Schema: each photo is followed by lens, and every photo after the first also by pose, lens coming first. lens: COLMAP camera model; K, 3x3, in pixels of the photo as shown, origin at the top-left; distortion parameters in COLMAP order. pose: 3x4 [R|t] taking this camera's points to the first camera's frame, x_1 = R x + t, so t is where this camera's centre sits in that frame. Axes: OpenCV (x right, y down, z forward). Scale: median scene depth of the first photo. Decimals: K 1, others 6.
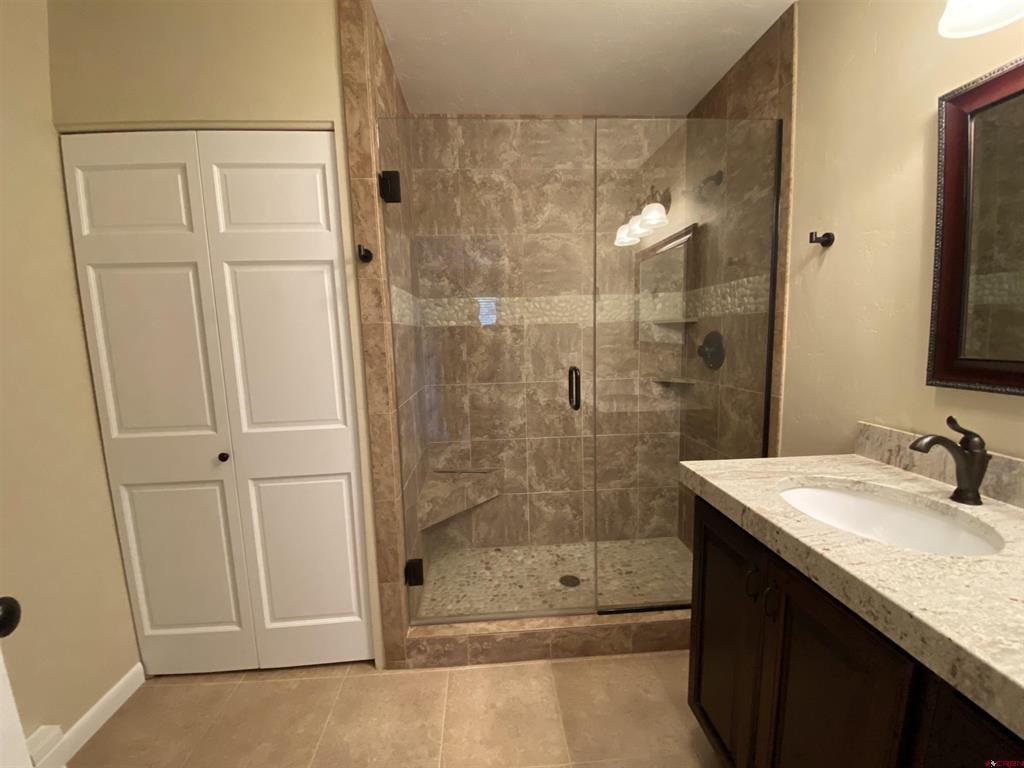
lens RADIAL K [[410.8, 0, 508.9], [0, 410.8, 384.4], [0, 0, 1]] dist [0.059773, -0.047640]
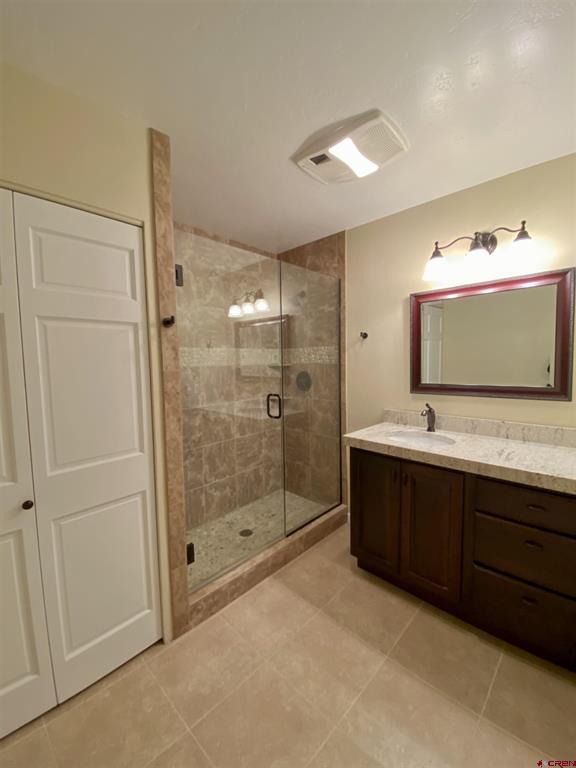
lens RADIAL K [[308.1, 0, 286.8], [0, 308.1, 381.9], [0, 0, 1]] dist [0.059773, -0.047640]
pose [[0.738831, -0.034285, 0.673018, -0.539216], [0.079097, 0.996214, -0.036082, -0.033916], [-0.669232, 0.079892, 0.738746, -0.000723]]
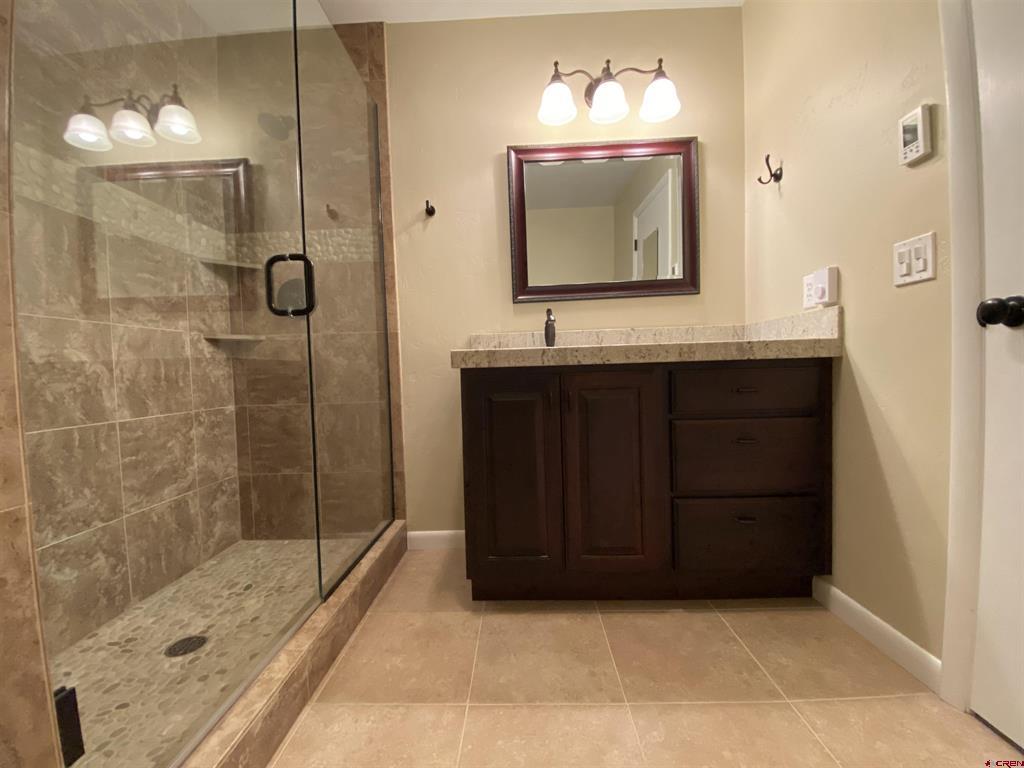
lens RADIAL K [[413.8, 0, 508.4], [0, 413.8, 385.7], [0, 0, 1]] dist [0.020984, -0.020806]
pose [[0.096874, -0.013476, 0.995205, -0.417594], [0.146947, 0.989144, -0.000910, 0.188892], [-0.984389, 0.146331, 0.097802, 0.472107]]
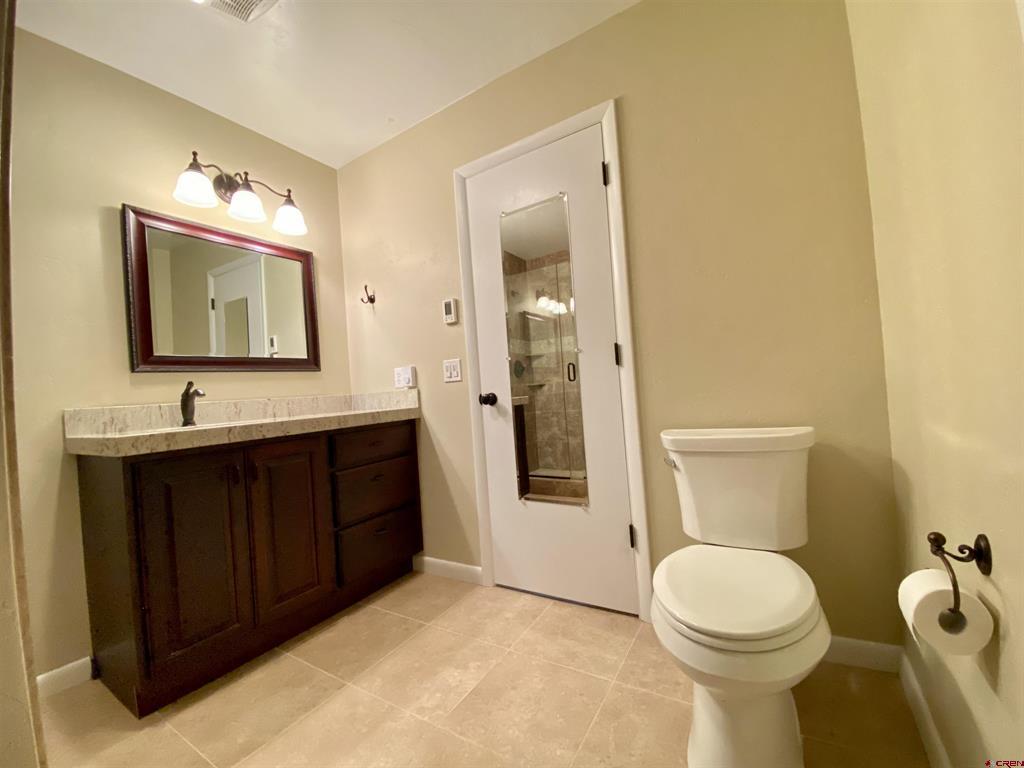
lens RADIAL K [[413.8, 0, 508.4], [0, 413.8, 385.7], [0, 0, 1]] dist [0.020984, -0.020806]
pose [[-0.807558, 0.092927, 0.582422, -0.576950], [0.163347, 0.984120, 0.069469, 0.093602], [-0.566717, 0.151237, -0.809913, 0.781667]]
